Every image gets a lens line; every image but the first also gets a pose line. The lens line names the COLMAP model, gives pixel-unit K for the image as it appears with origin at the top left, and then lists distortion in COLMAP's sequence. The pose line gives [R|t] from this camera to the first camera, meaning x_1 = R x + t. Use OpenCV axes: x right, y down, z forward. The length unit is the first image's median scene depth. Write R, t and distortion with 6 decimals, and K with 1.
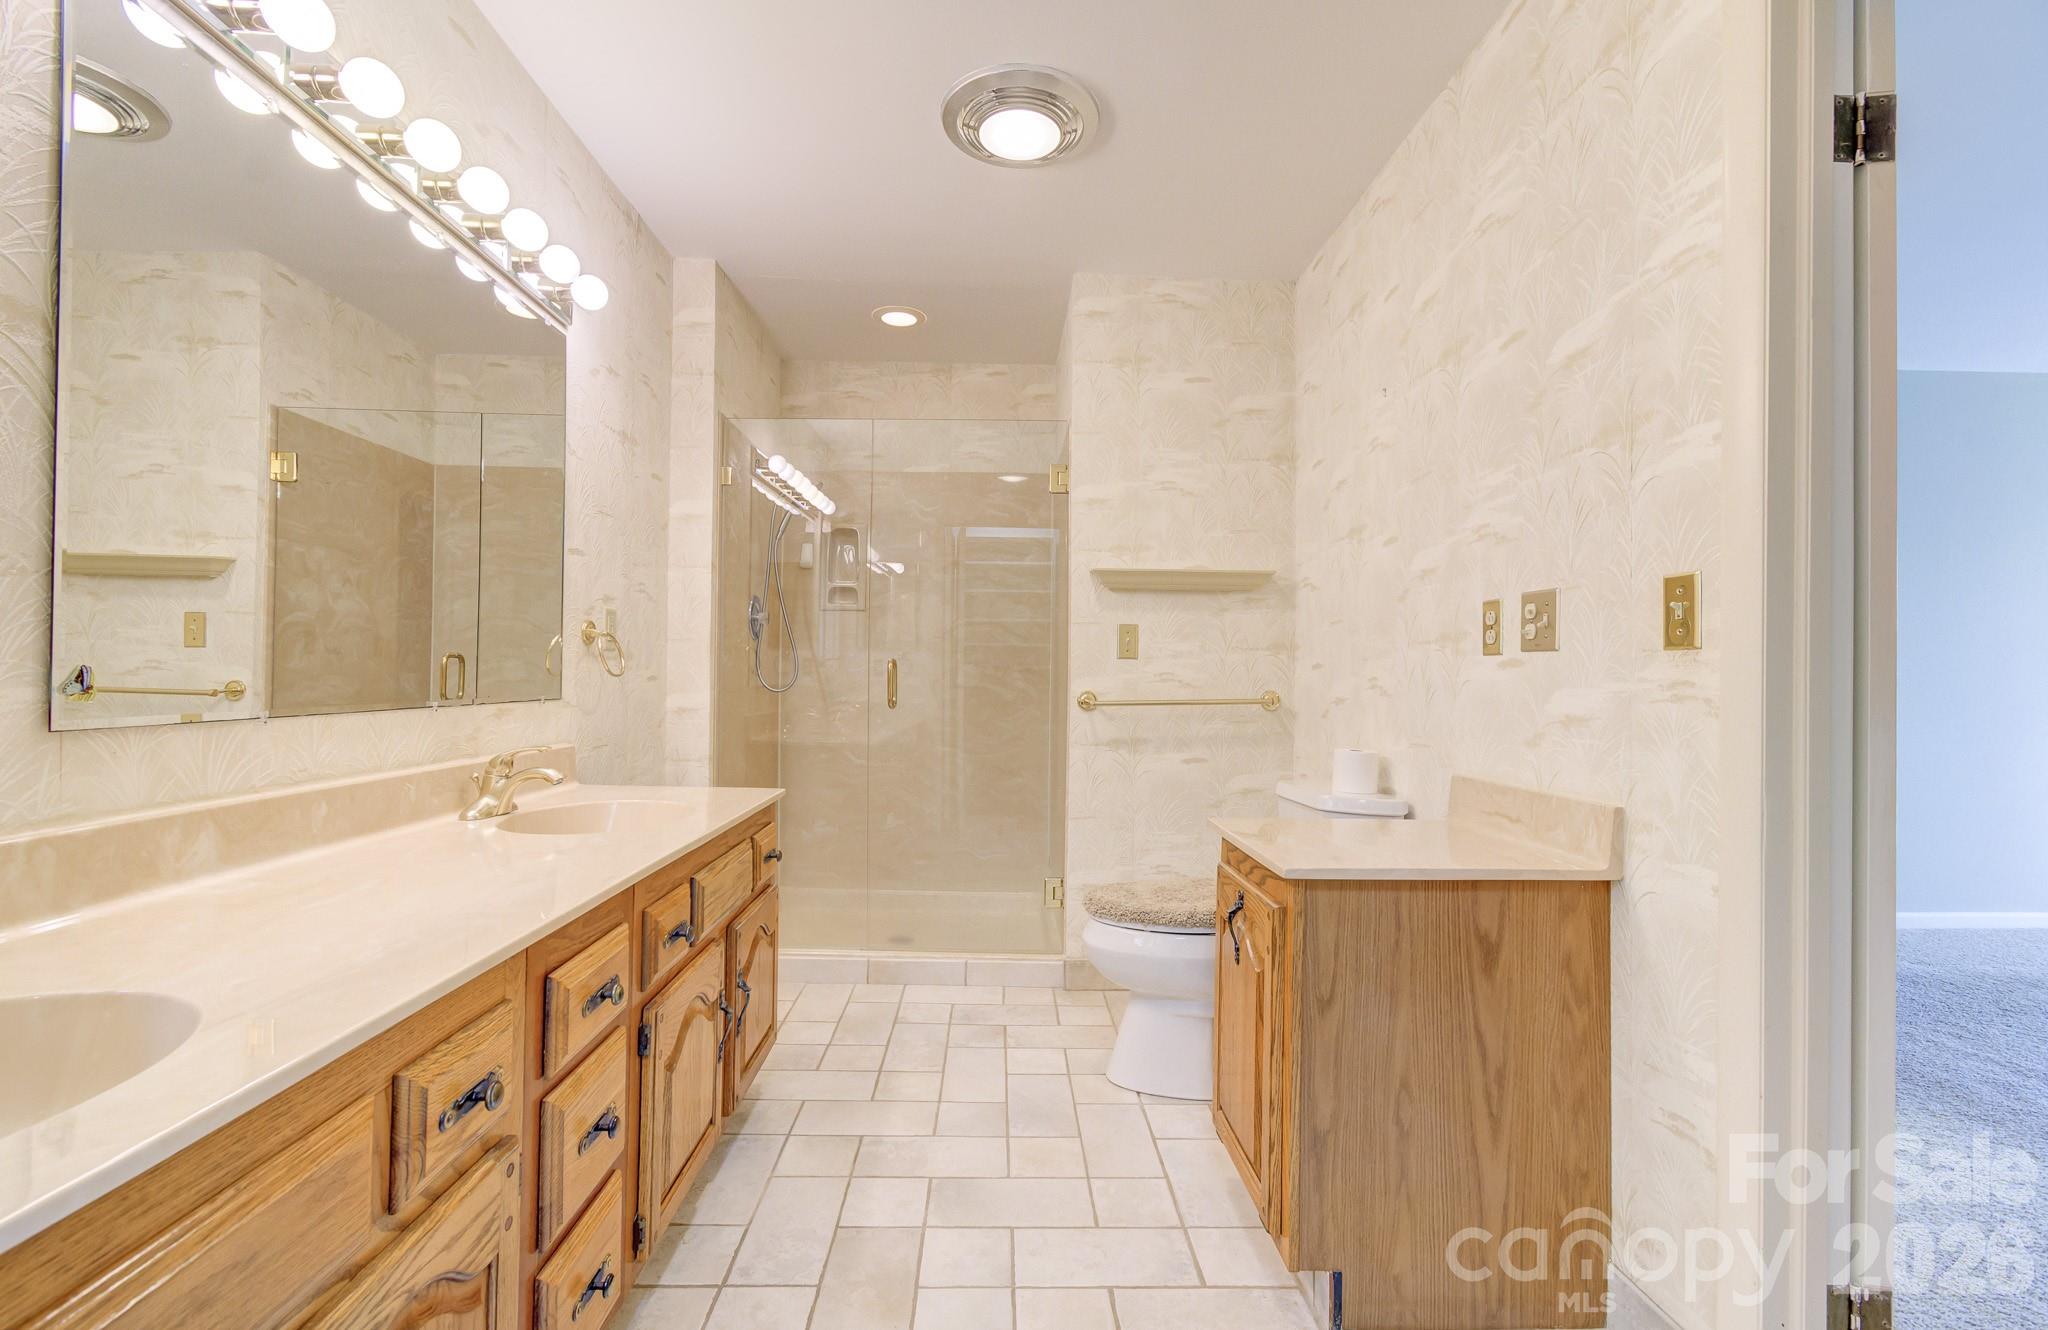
lens RADIAL K [[886.2, 0, 1016.9], [0, 886.2, 661.2], [0, 0, 1]] dist [-0.007318, 0.001370]
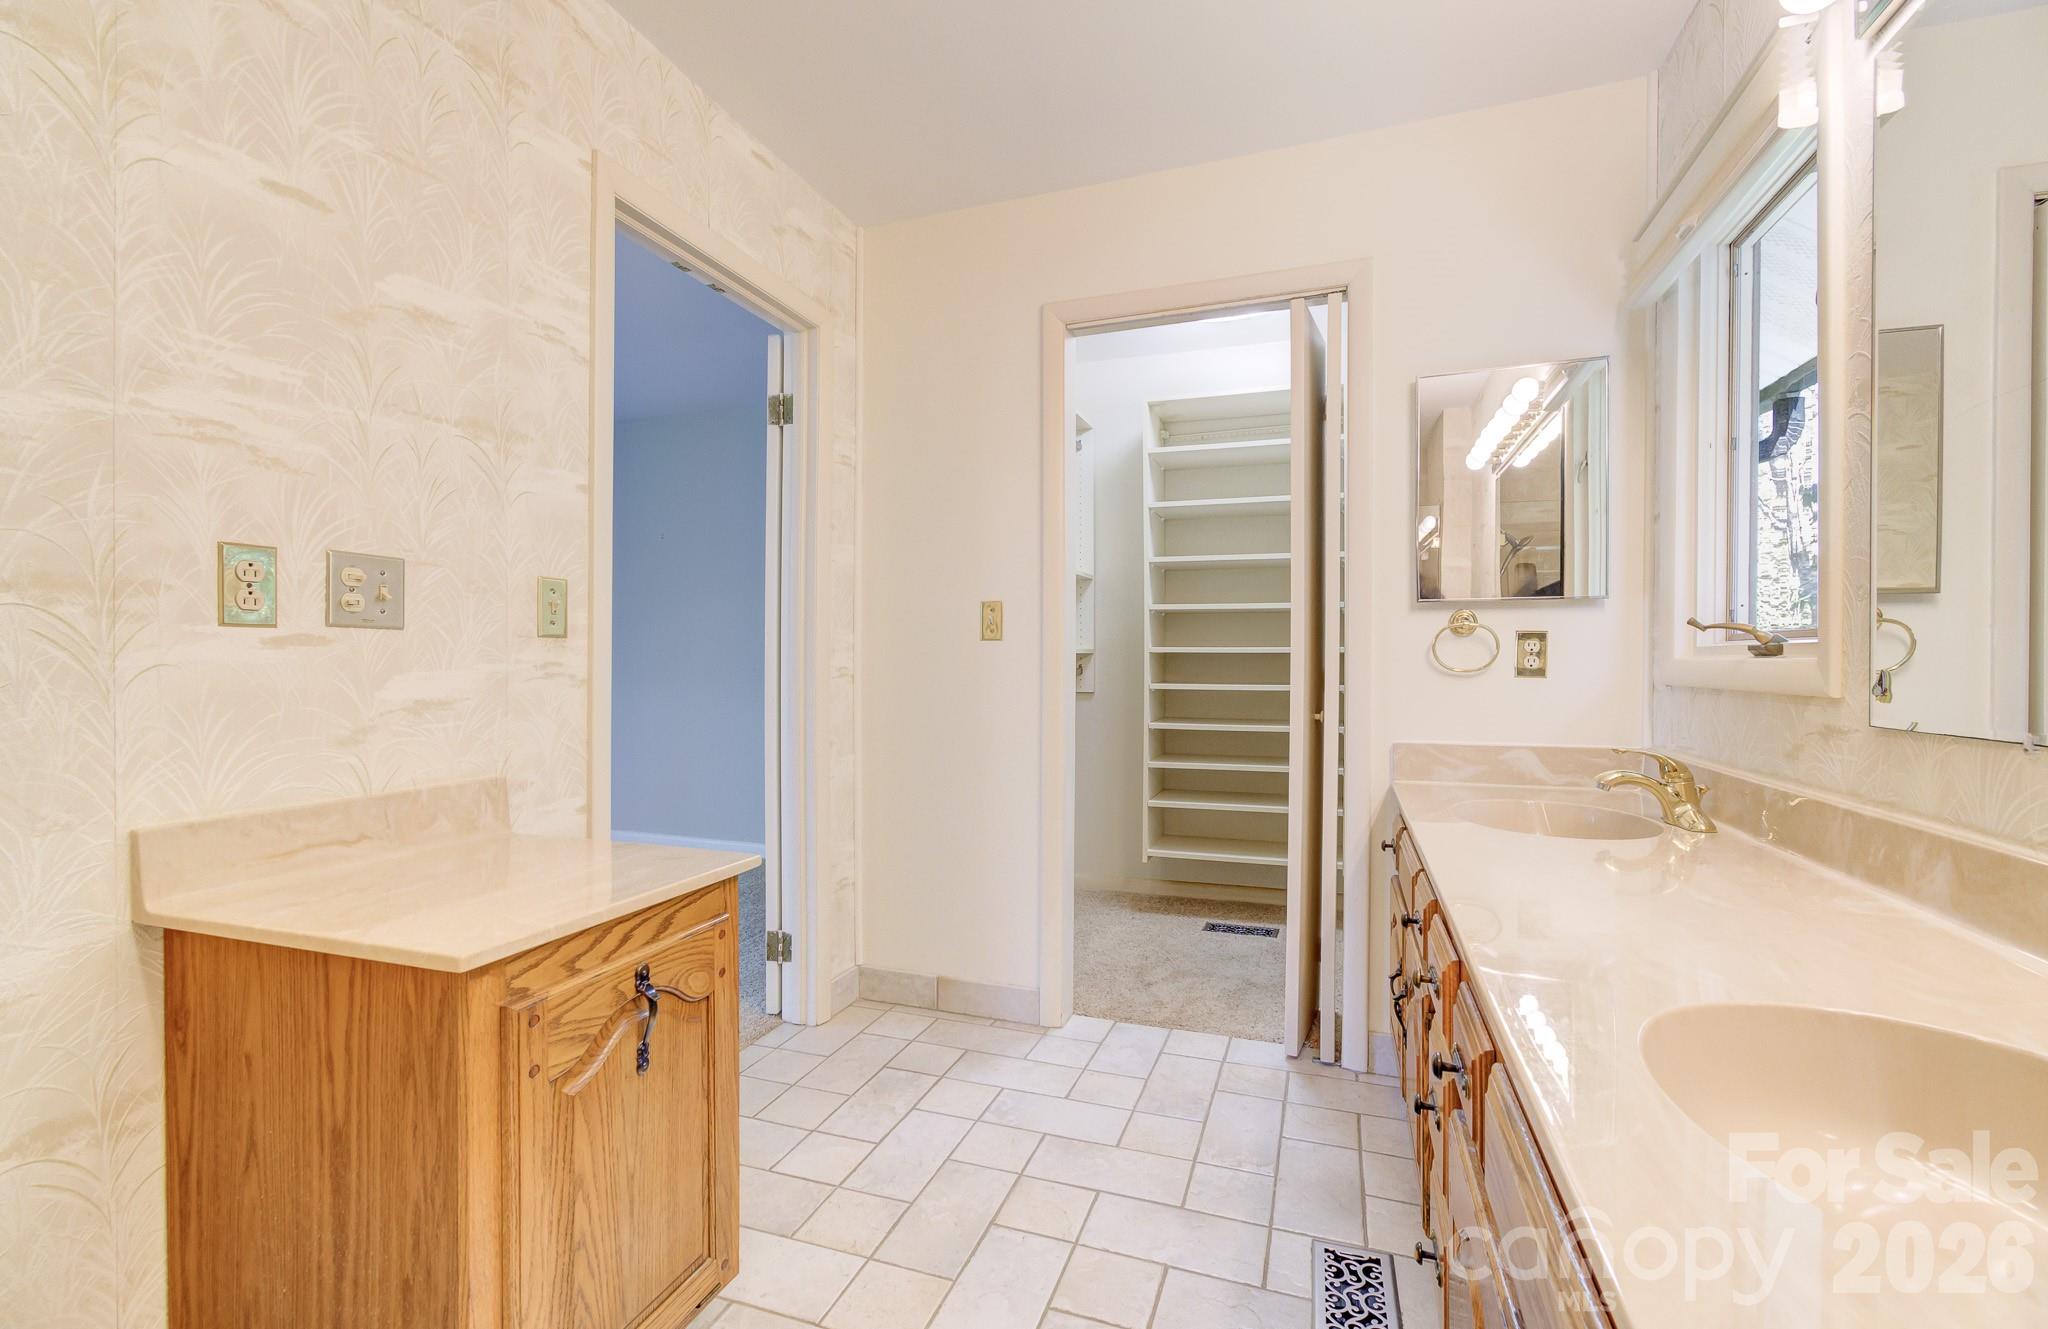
lens RADIAL K [[886.2, 0, 1014.9], [0, 886.2, 664.4], [0, 0, 1]] dist [-0.007318, 0.001370]
pose [[-0.932119, -0.016284, 0.361786, -0.245342], [-0.019644, 0.999791, -0.005611, 0.013961], [-0.361619, -0.012337, -0.932244, 1.387841]]
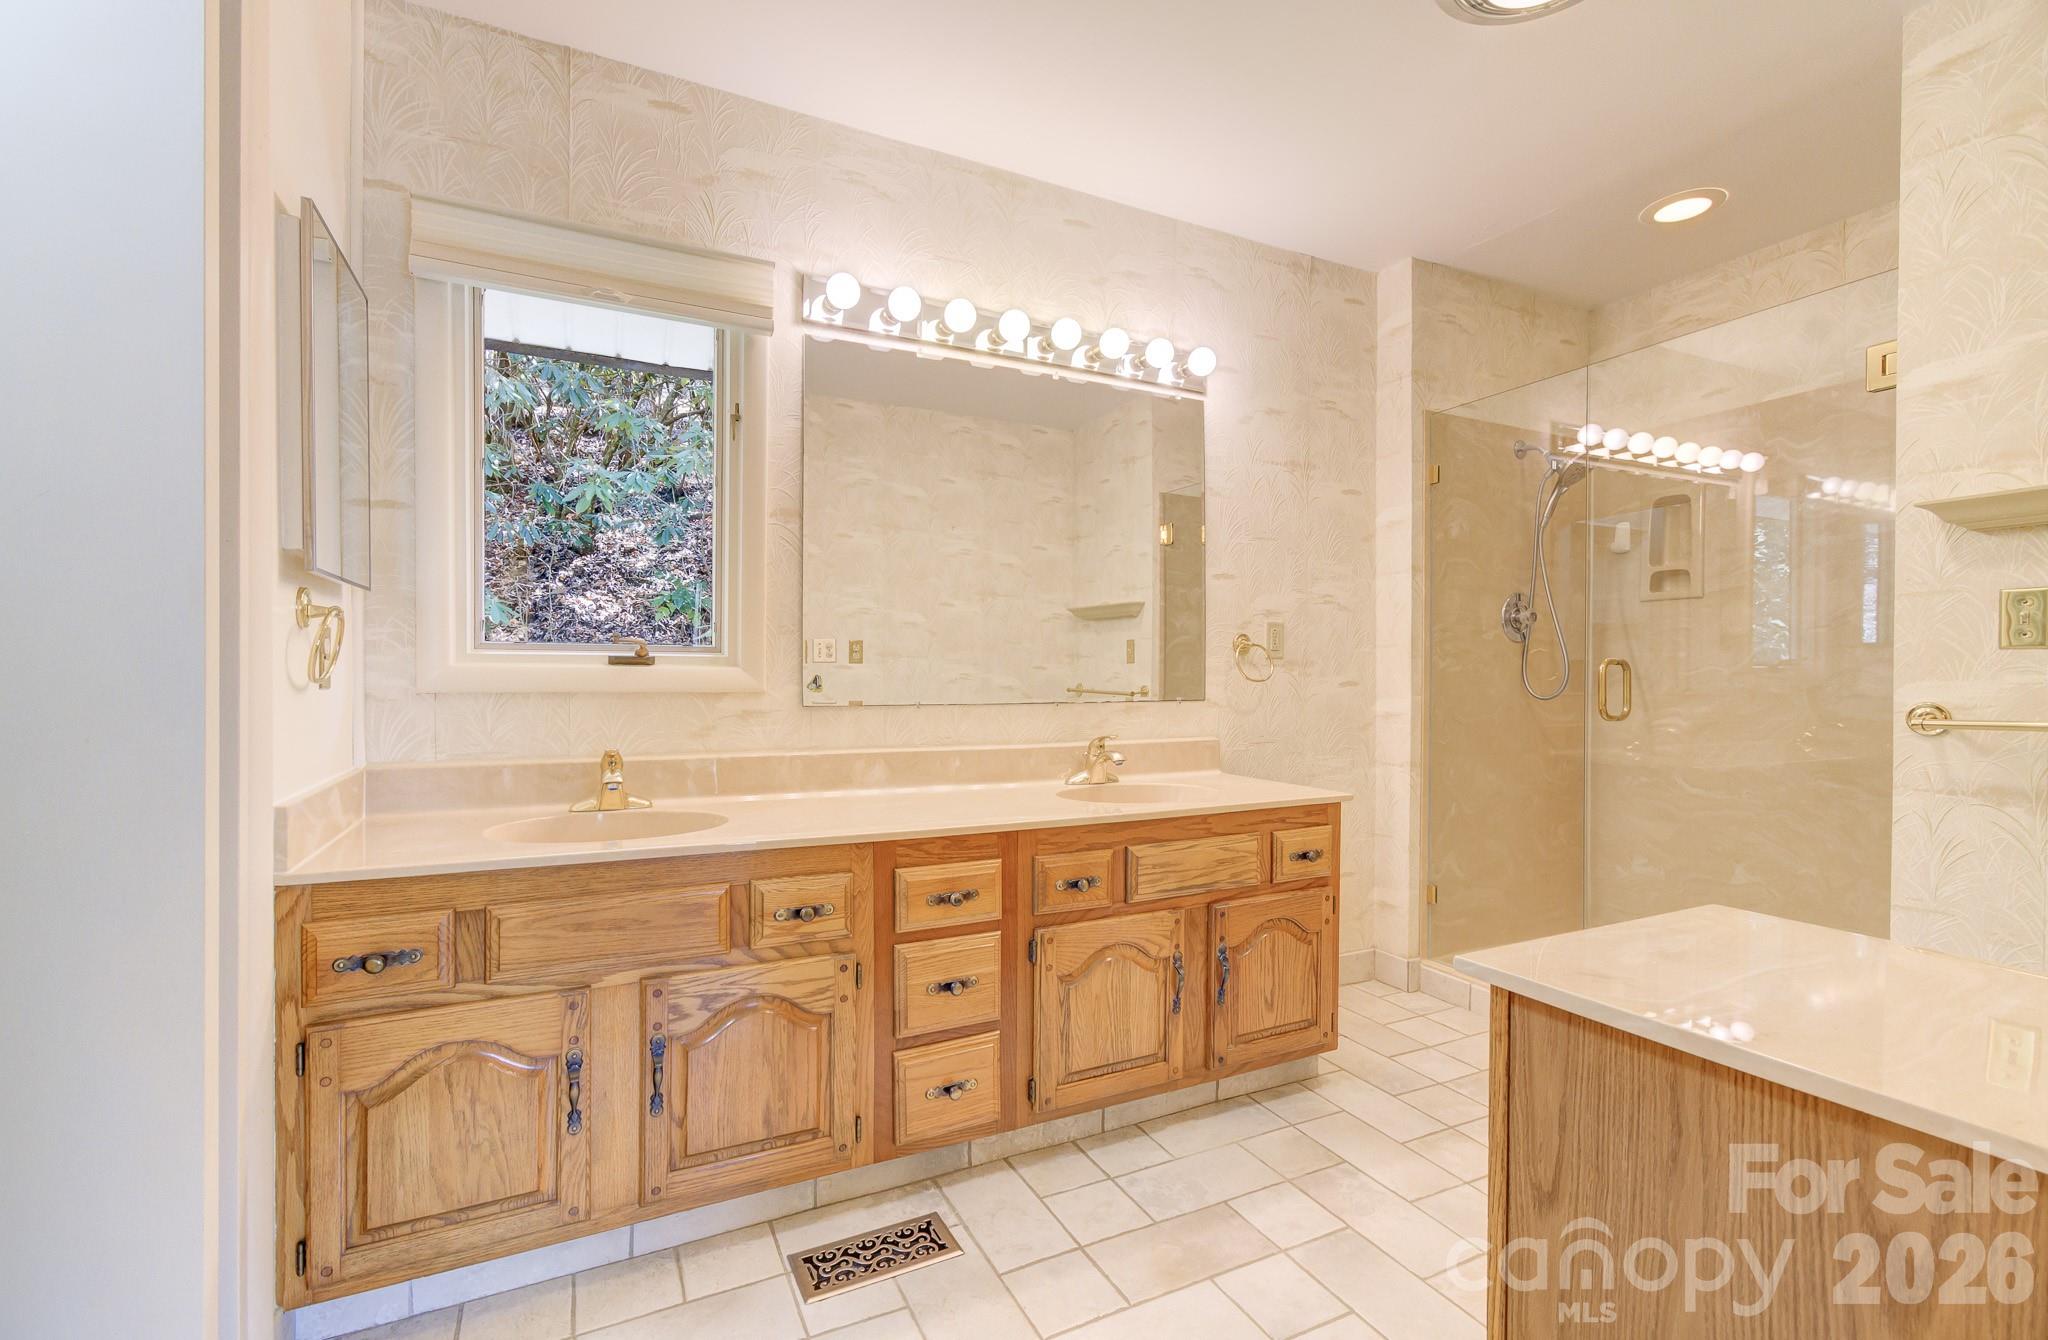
lens RADIAL K [[886.2, 0, 1030.9], [0, 886.2, 677.1], [0, 0, 1]] dist [-0.007318, 0.001370]
pose [[0.425733, -0.007041, -0.904822, 0.598072], [0.016045, 0.999871, -0.000232, 0.009482], [0.904707, -0.014419, 0.425791, 0.319607]]
